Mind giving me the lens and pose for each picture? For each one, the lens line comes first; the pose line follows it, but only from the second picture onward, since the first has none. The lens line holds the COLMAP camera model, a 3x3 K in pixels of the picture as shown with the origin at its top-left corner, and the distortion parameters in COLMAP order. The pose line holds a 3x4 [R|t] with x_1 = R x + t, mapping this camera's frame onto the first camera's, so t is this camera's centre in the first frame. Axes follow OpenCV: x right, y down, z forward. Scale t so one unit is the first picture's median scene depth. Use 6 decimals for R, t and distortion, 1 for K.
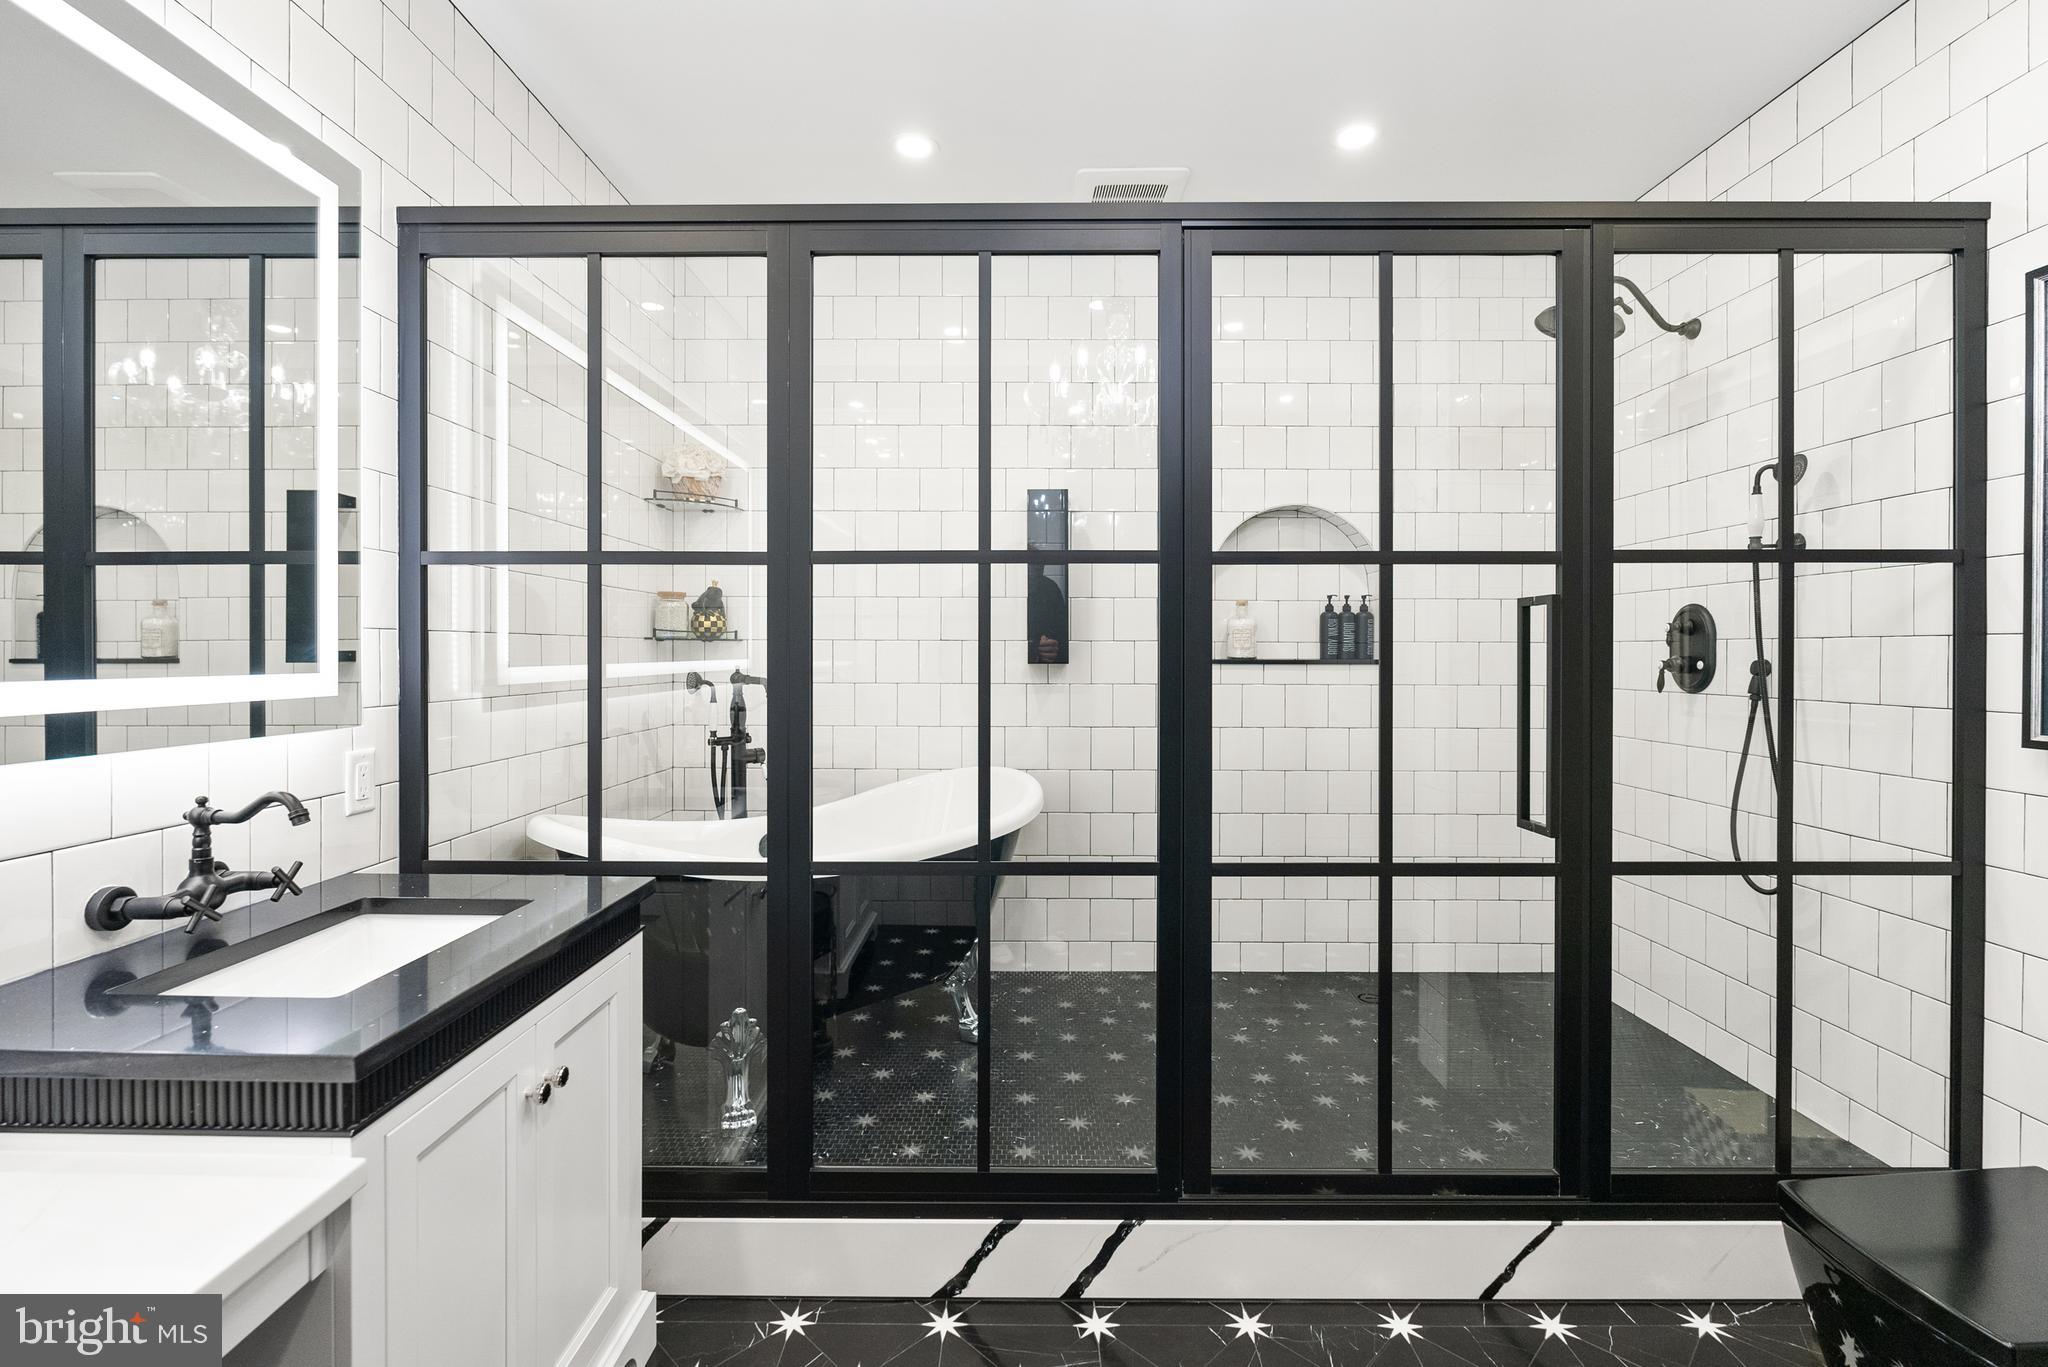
lens RADIAL K [[936.5, 0, 1018.5], [0, 936.5, 663.5], [0, 0, 1]] dist [-0.002046, 0.000317]
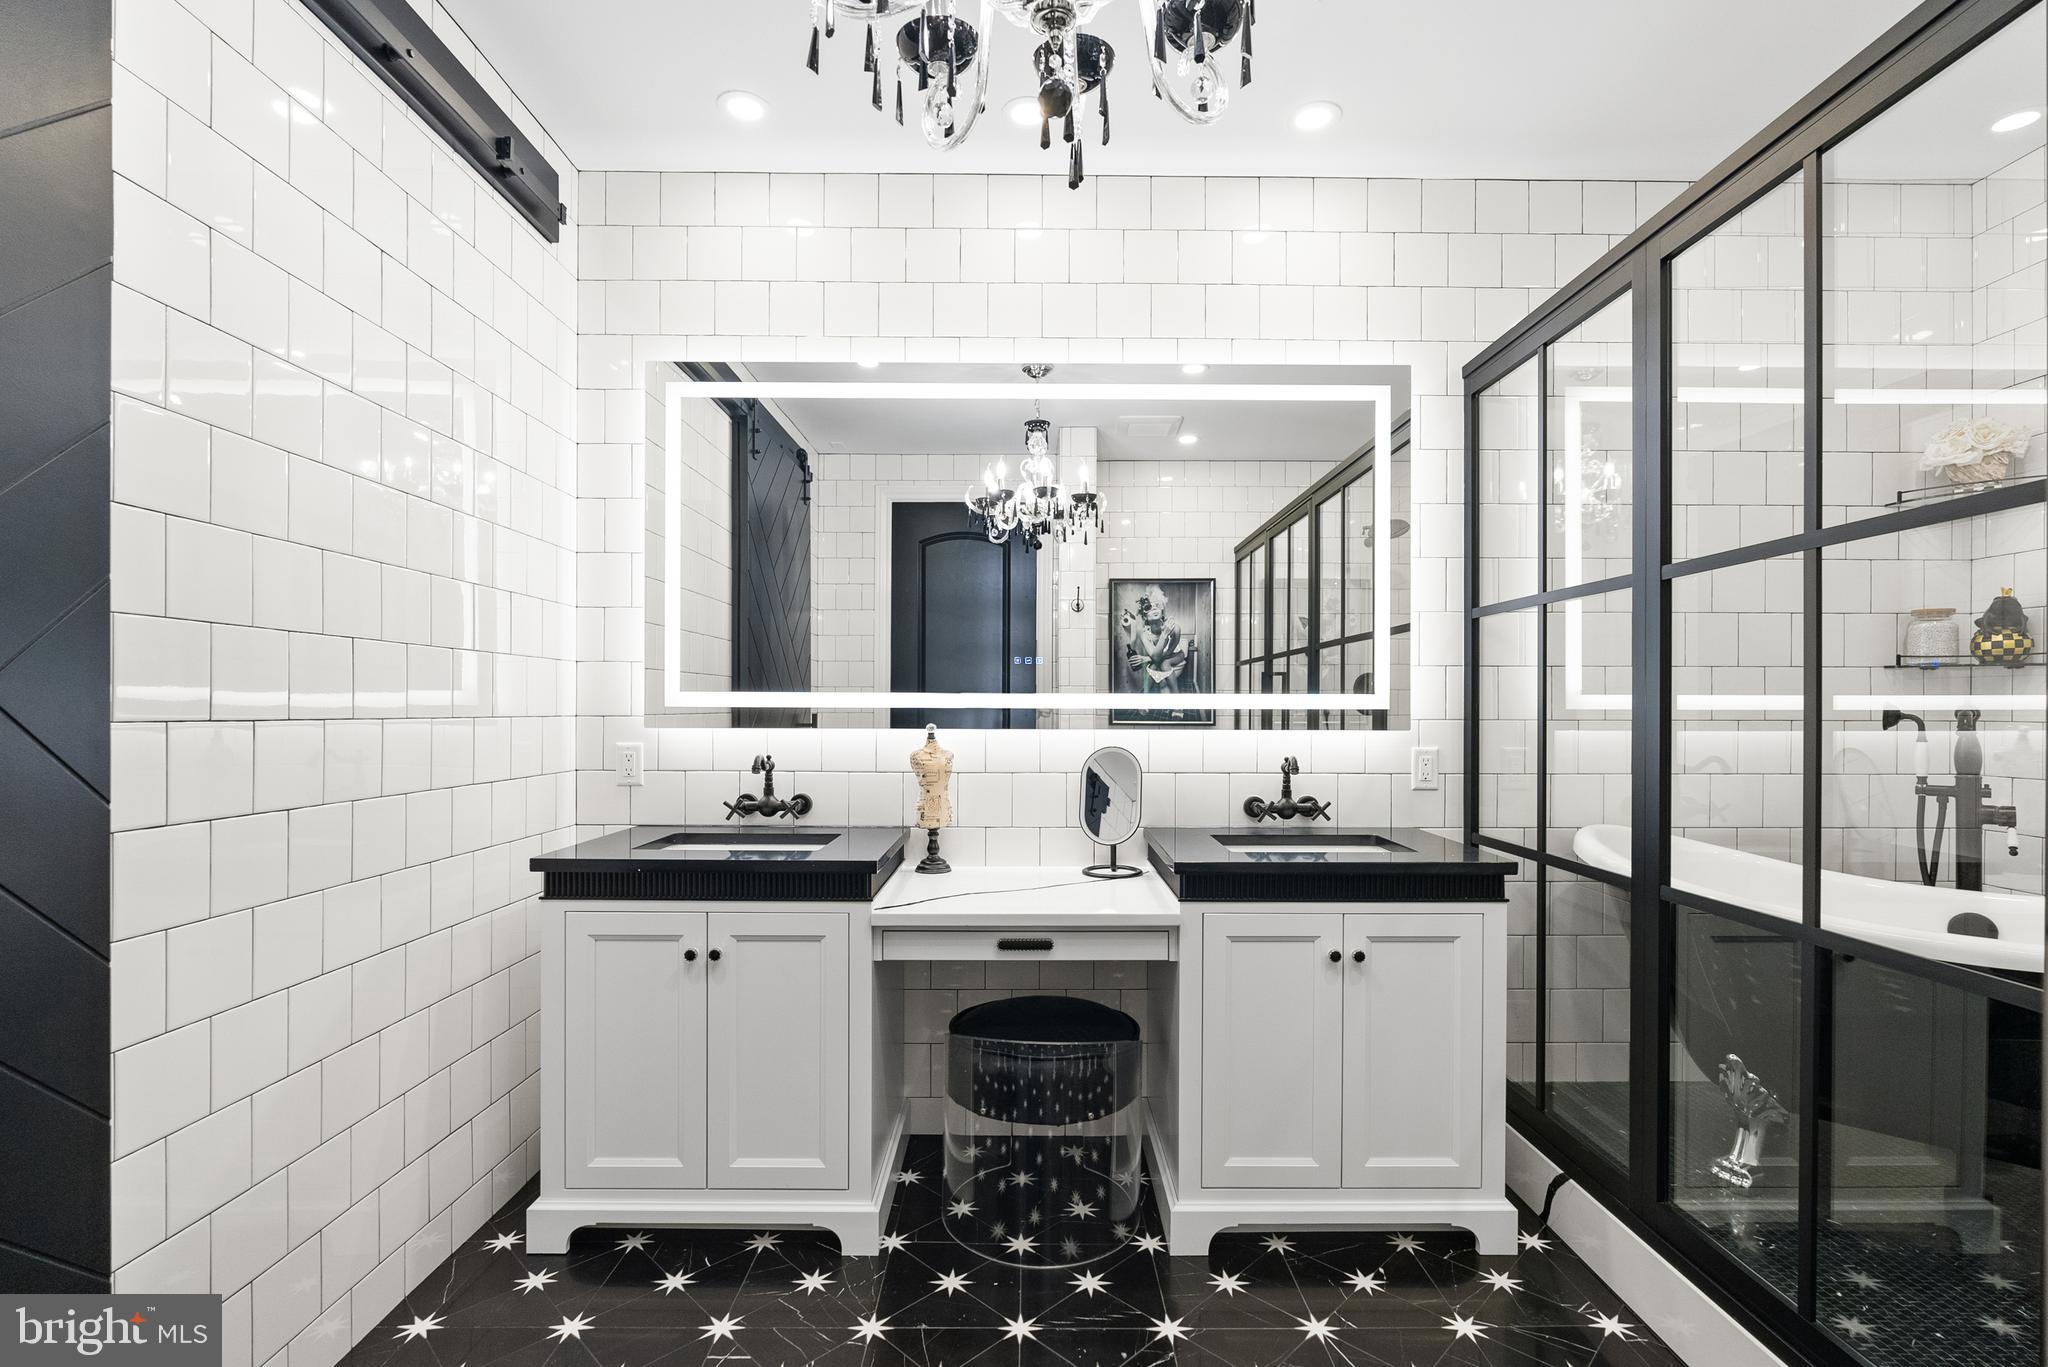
lens RADIAL K [[936.5, 0, 1020.4], [0, 936.5, 699.0], [0, 0, 1]] dist [-0.002046, 0.000317]
pose [[0.021263, -0.003735, -0.999767, 0.626074], [-0.013352, 0.999903, -0.004019, 0.024598], [0.999685, 0.013434, 0.021211, 0.259609]]
